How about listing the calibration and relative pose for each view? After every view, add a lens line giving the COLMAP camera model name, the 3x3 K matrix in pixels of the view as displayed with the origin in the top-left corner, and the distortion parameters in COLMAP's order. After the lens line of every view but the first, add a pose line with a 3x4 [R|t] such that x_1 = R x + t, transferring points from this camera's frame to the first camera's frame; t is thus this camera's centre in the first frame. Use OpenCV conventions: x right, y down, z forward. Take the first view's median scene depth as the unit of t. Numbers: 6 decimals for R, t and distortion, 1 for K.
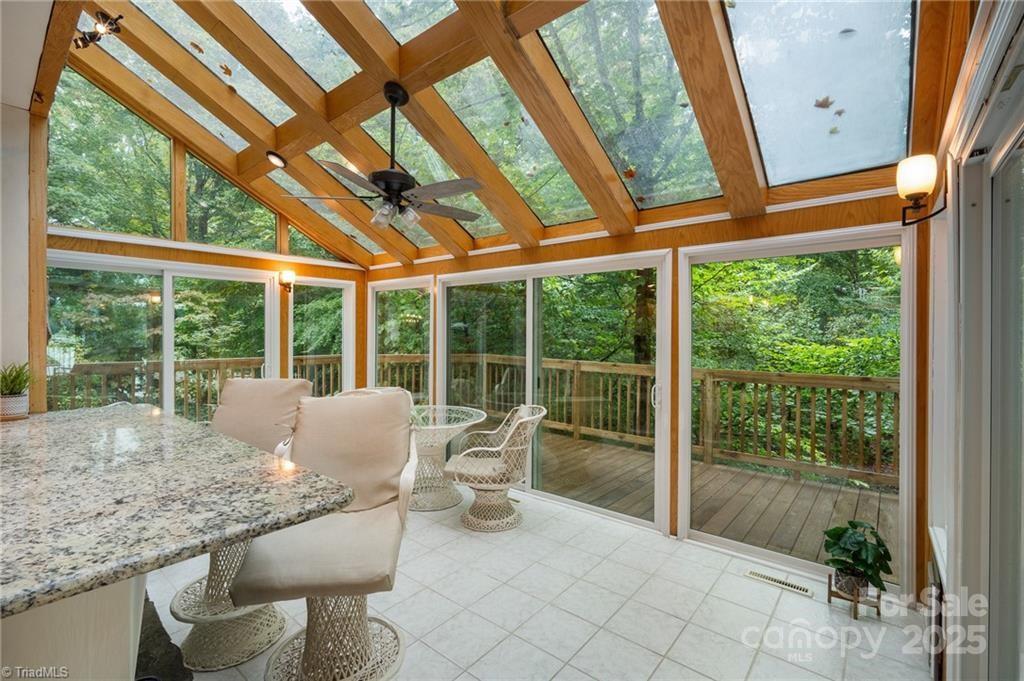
lens RADIAL K [[452.4, 0, 508.6], [0, 452.4, 344.0], [0, 0, 1]] dist [-0.003845, -0.000113]
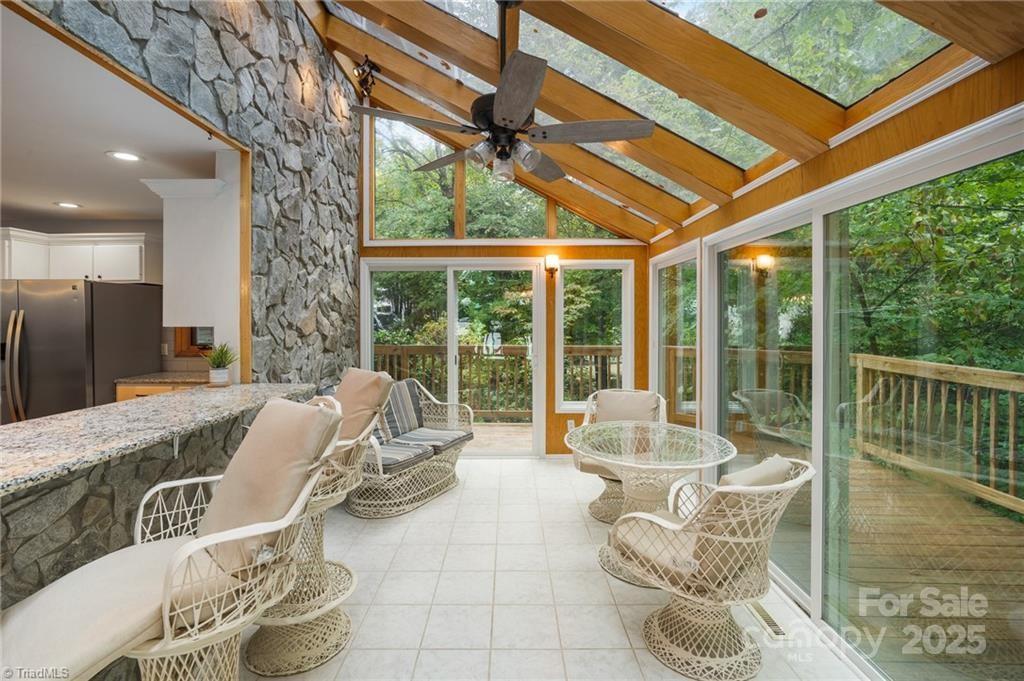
lens RADIAL K [[454.7, 0, 511.3], [0, 454.7, 323.2], [0, 0, 1]] dist [-0.001678, -0.000067]
pose [[0.641290, 0.002819, -0.767293, 0.187798], [-0.018614, 0.999756, -0.011885, -0.006892], [0.767073, 0.021904, 0.641186, 0.325272]]
